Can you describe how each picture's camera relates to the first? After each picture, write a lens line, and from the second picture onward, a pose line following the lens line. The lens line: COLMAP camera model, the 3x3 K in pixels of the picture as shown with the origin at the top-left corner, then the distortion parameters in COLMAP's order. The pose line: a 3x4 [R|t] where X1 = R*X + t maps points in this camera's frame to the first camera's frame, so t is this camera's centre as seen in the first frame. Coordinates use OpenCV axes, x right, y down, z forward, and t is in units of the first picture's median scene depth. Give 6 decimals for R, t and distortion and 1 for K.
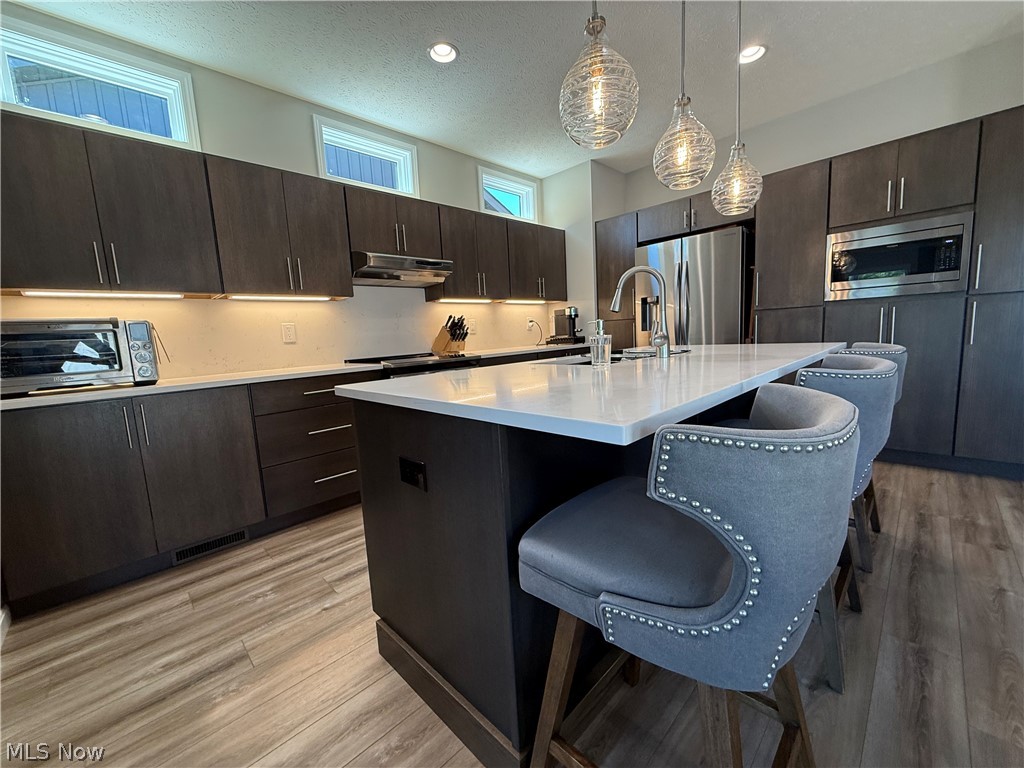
lens RADIAL K [[408.4, 0, 510.3], [0, 408.4, 384.5], [0, 0, 1]] dist [-0.001268, 0.000908]
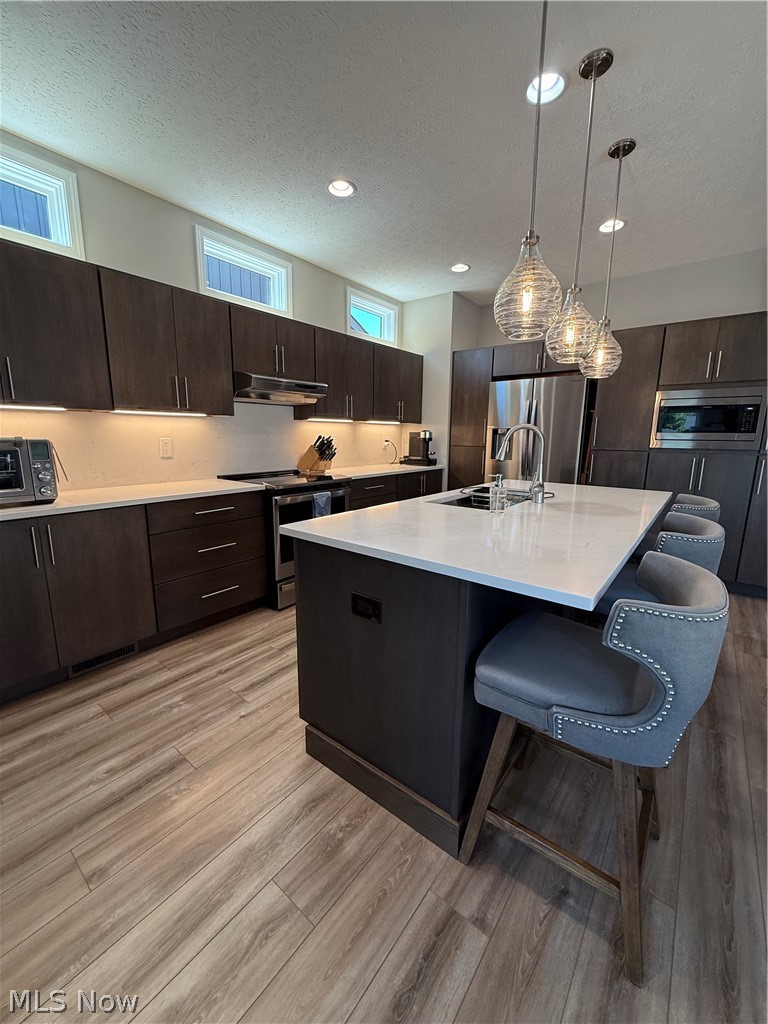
lens RADIAL K [[408.4, 0, 383.5], [0, 408.4, 509.3], [0, 0, 1]] dist [-0.001268, 0.000908]
pose [[0.990191, 0.040705, 0.133656, -0.179923], [-0.048084, 0.997465, 0.052452, -0.068972], [-0.131182, -0.058364, 0.989639, -0.091616]]
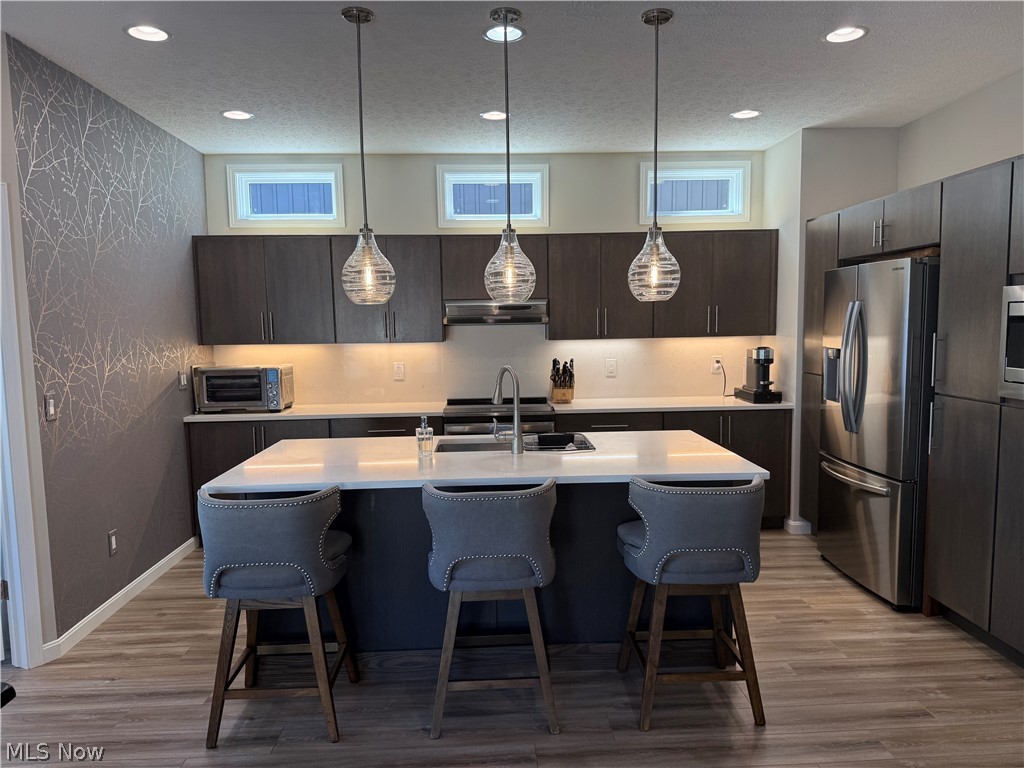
lens RADIAL K [[727.2, 0, 513.3], [0, 727.2, 388.9], [0, 0, 1]] dist [0.031332, -0.004040]
pose [[0.741026, 0.106458, -0.662983, 1.250352], [-0.107552, 0.993422, 0.039307, -0.240284], [0.662807, 0.042178, 0.747602, -0.319353]]
